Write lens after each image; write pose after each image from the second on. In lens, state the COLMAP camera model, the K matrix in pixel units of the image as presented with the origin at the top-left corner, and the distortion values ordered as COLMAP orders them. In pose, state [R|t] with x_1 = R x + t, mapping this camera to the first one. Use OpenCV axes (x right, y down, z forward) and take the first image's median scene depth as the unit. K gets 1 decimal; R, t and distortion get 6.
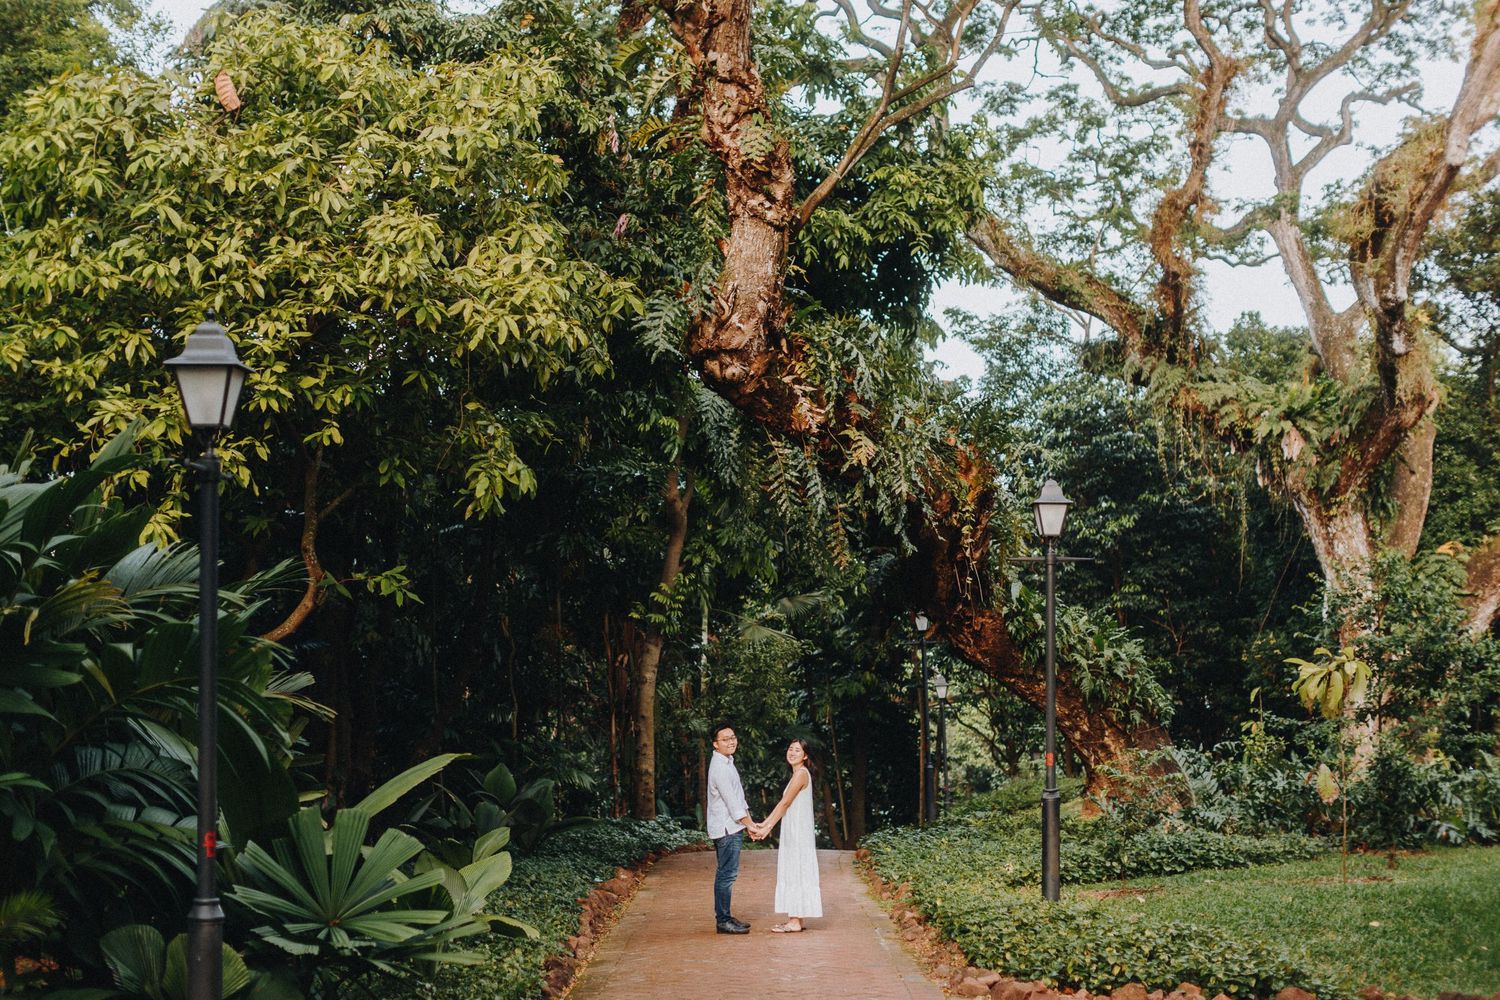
lens RADIAL K [[2155.8, 0, 745.6], [0, 2155.8, 619.6], [0, 0, 1]] dist [0.002796, -0.005924]
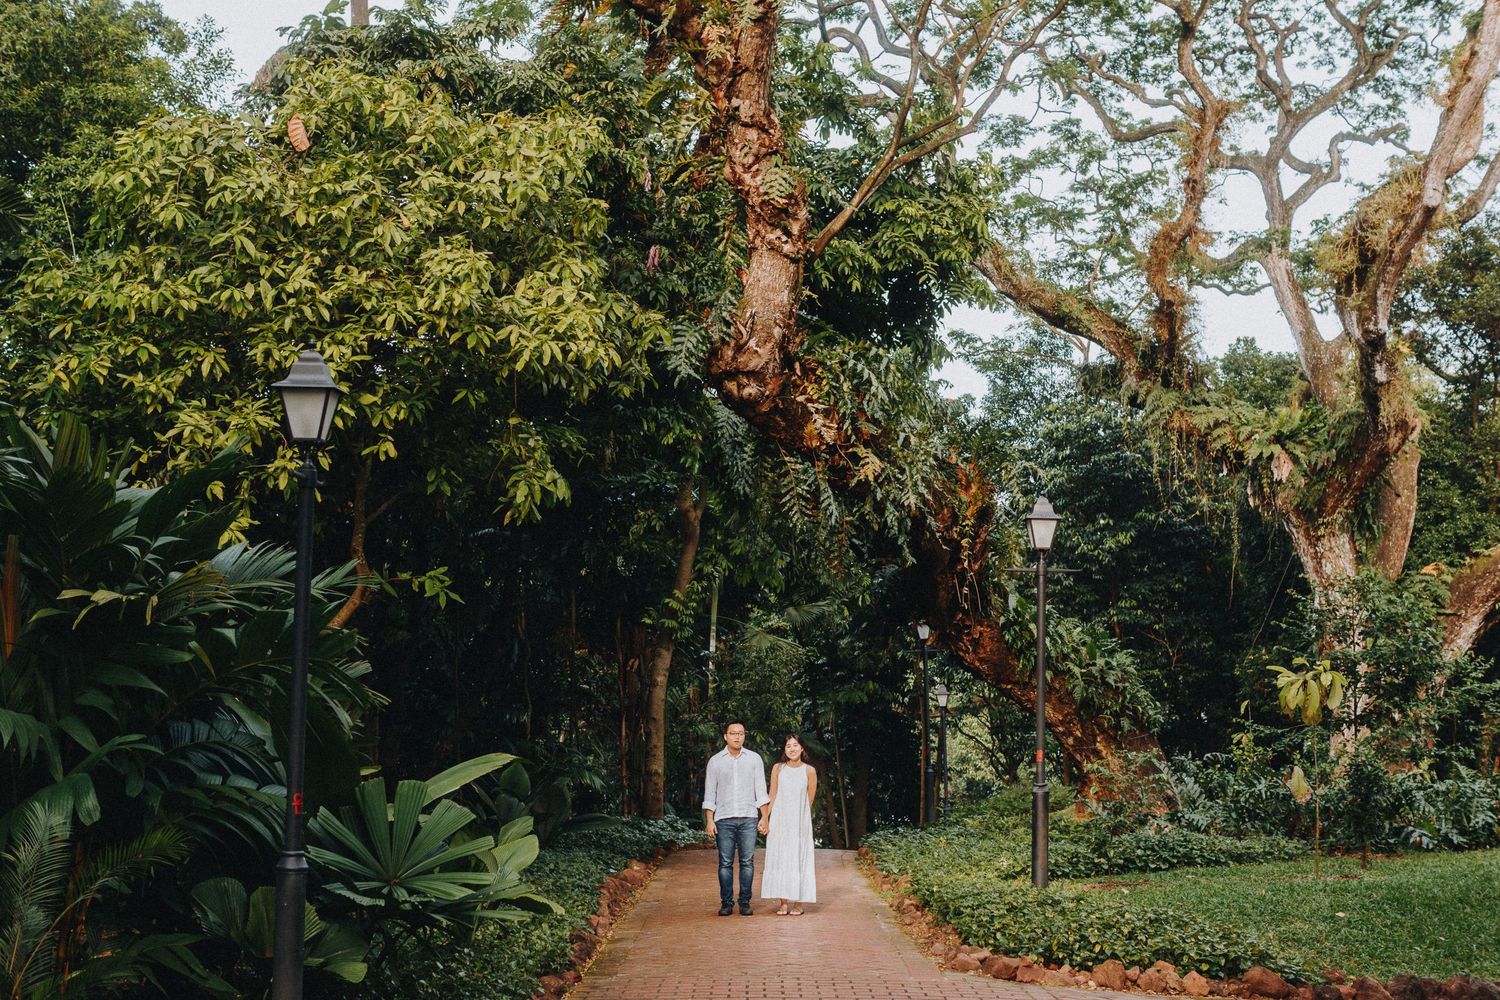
lens RADIAL K [[2127.3, 0, 752.8], [0, 2127.3, 498.4], [0, 0, 1]] dist [0.015528, -0.026966]
pose [[0.999868, 0.016251, 0.000082, -0.002712], [-0.016215, 0.997971, -0.061573, 0.002400], [-0.001082, 0.061563, 0.998103, -0.041370]]
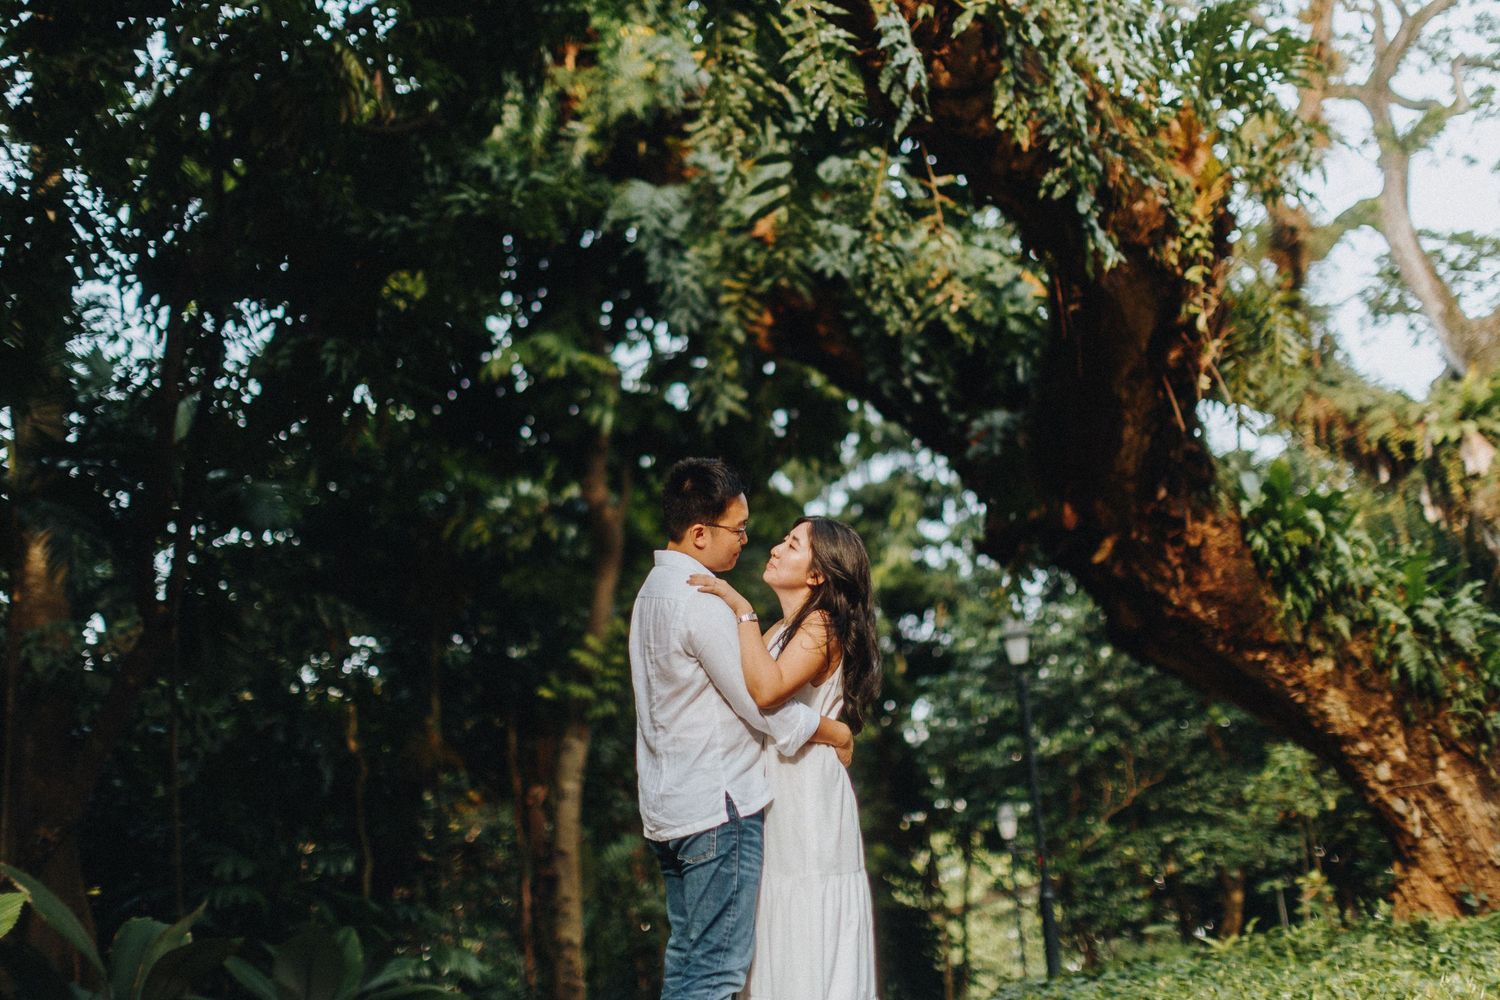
lens RADIAL K [[2194.3, 0, 750.5], [0, 2194.3, 423.9], [0, 0, 1]] dist [-0.016945, -0.006702]
pose [[0.999038, -0.035903, 0.025174, -0.006619], [0.040200, 0.979220, -0.198778, 0.072016], [-0.017514, 0.199599, 0.979721, 0.488259]]
